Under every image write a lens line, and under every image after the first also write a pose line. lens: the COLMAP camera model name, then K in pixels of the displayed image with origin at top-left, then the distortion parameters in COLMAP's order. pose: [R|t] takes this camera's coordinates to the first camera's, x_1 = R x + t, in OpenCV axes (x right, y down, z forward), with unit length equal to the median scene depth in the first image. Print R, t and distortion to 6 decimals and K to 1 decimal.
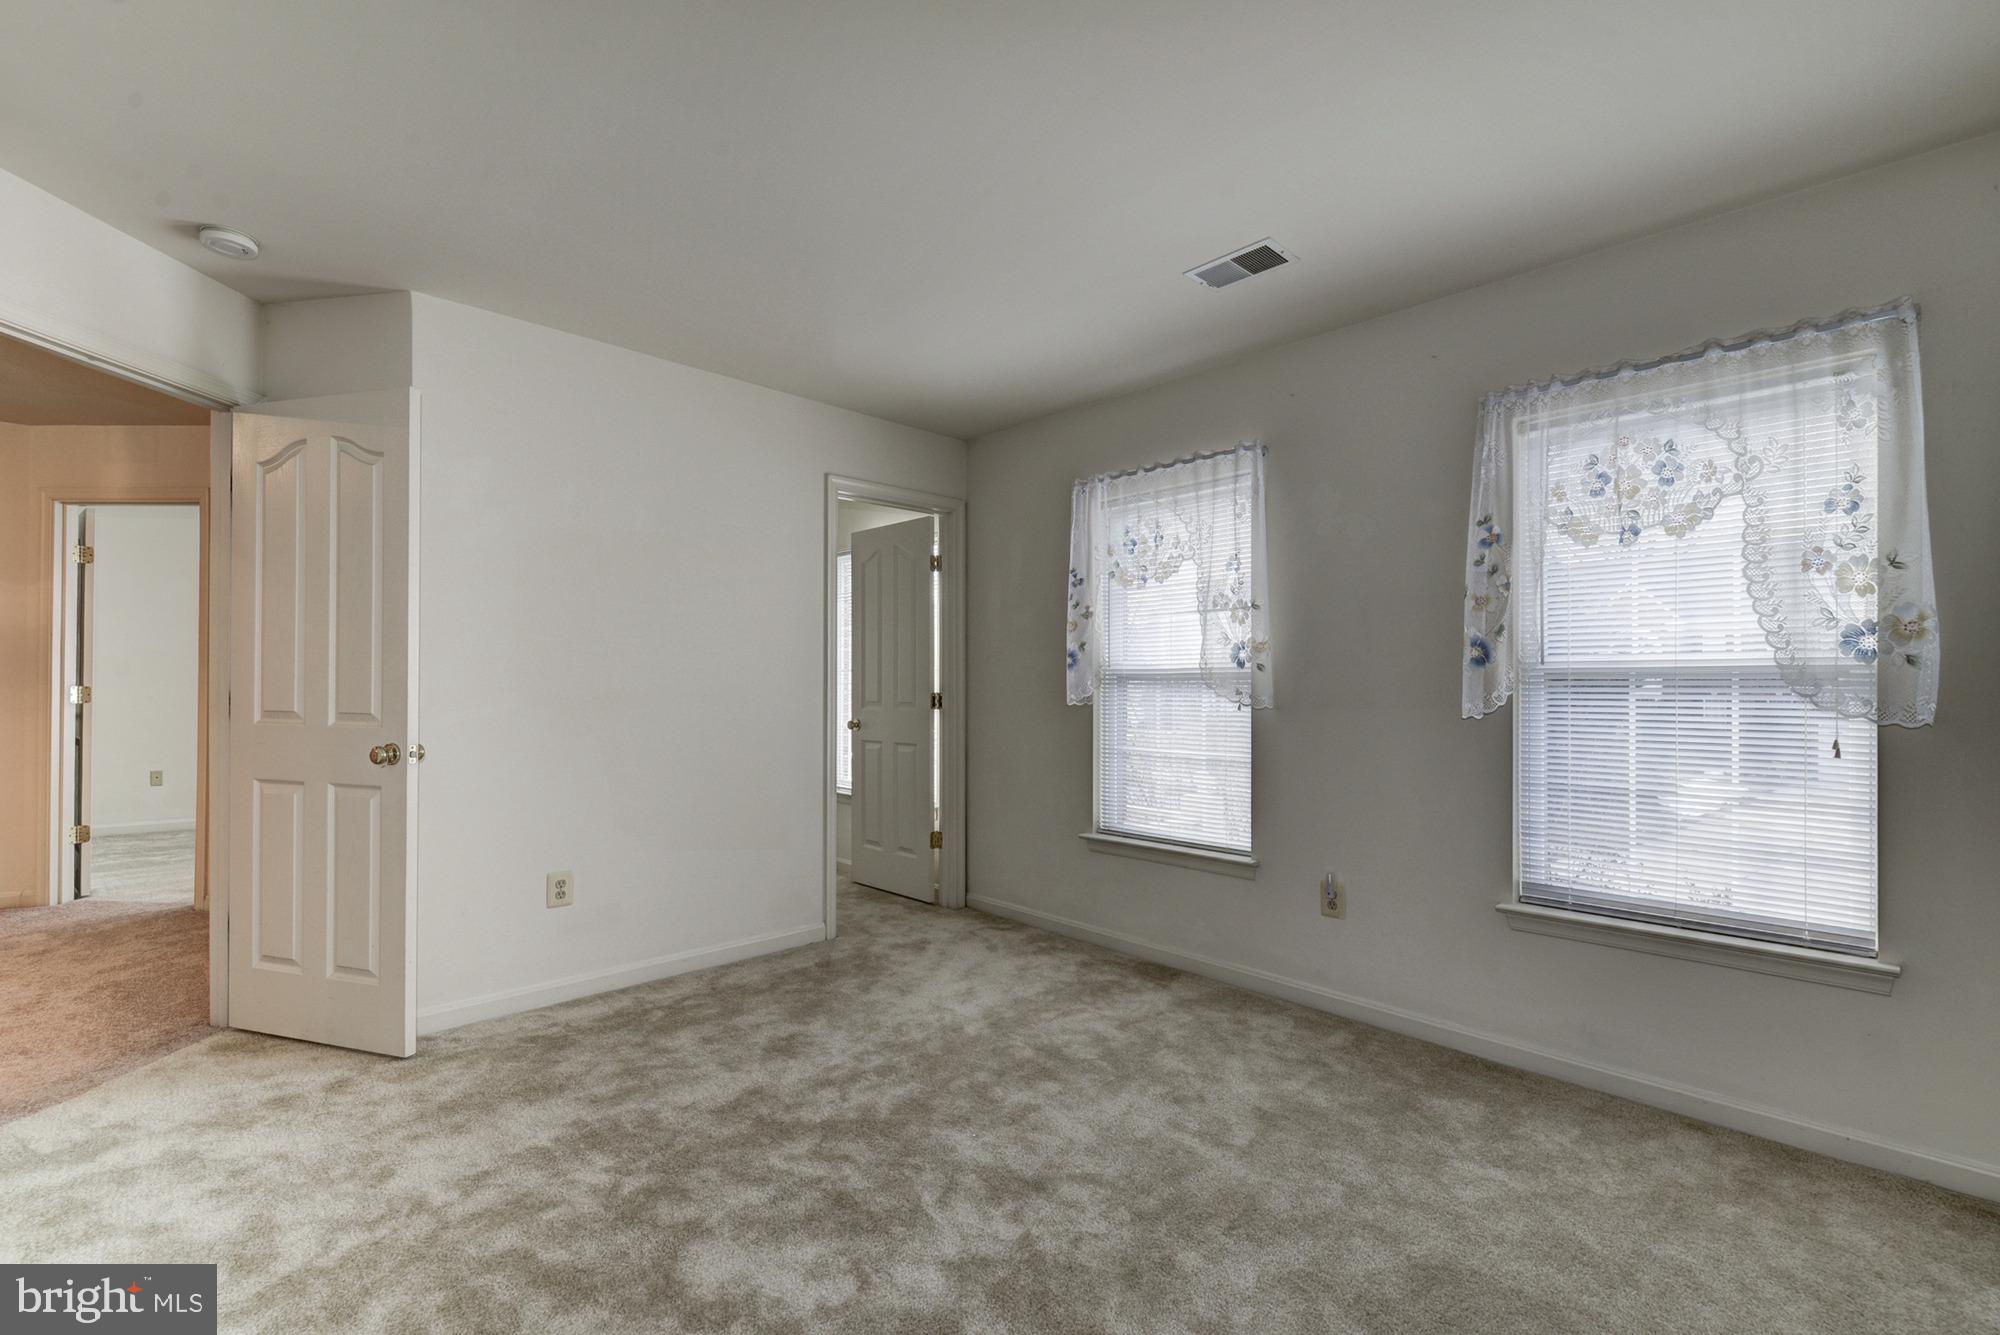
lens RADIAL K [[865.2, 0, 997.7], [0, 865.2, 676.6], [0, 0, 1]] dist [0.014073, -0.000536]
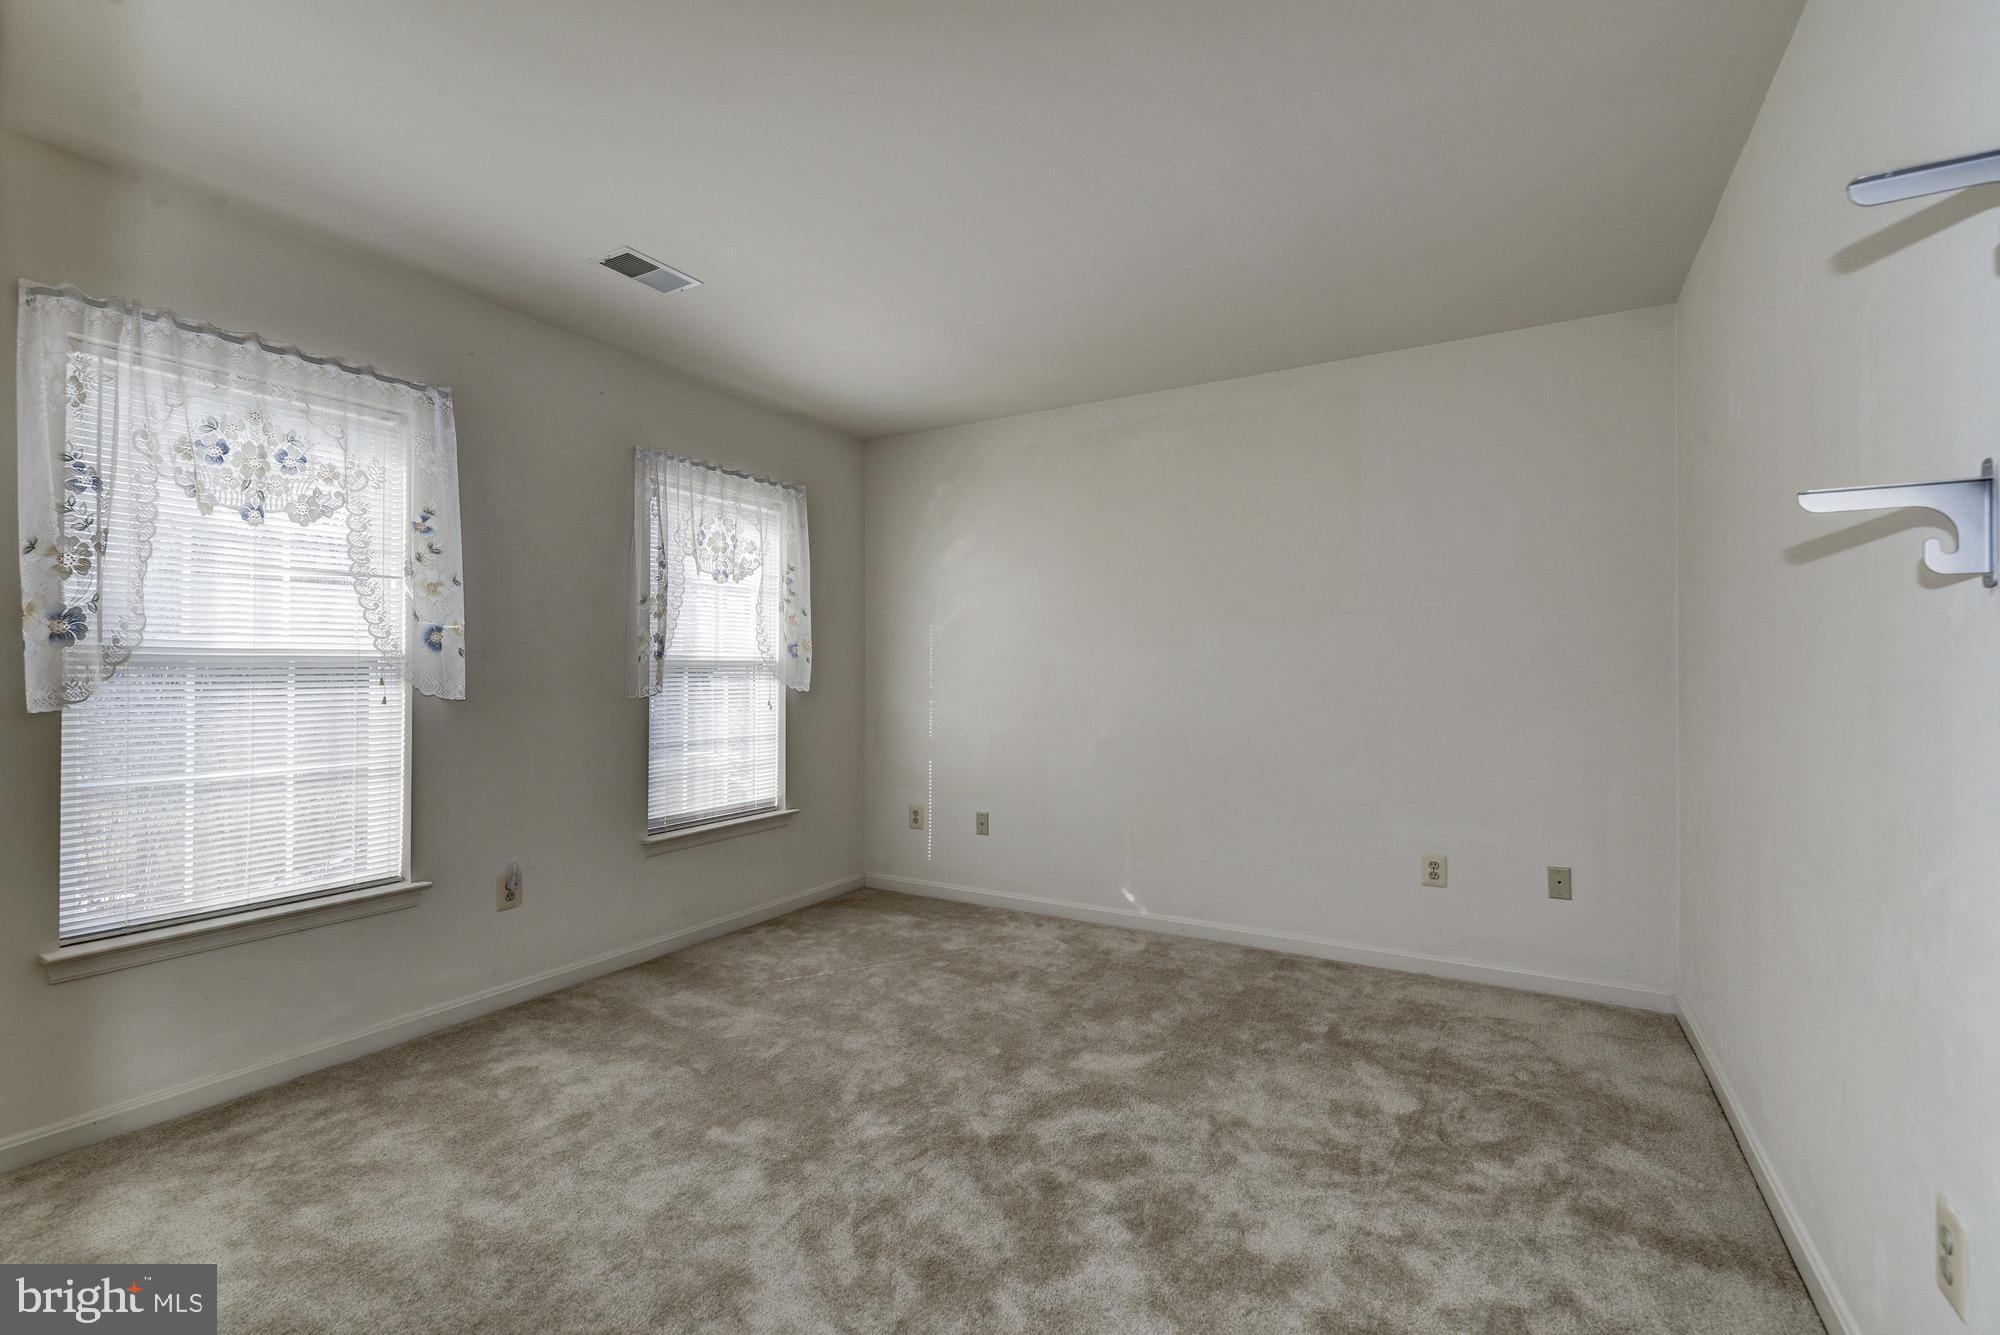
lens RADIAL K [[888.2, 0, 1000.0], [0, 888.2, 667.5], [0, 0, 1]] dist [0.001496, -0.000067]
pose [[-0.290719, -0.002991, 0.956804, -0.614718], [-0.015903, 0.999872, -0.001707, -0.002702], [-0.956676, -0.015712, -0.290729, 0.636216]]
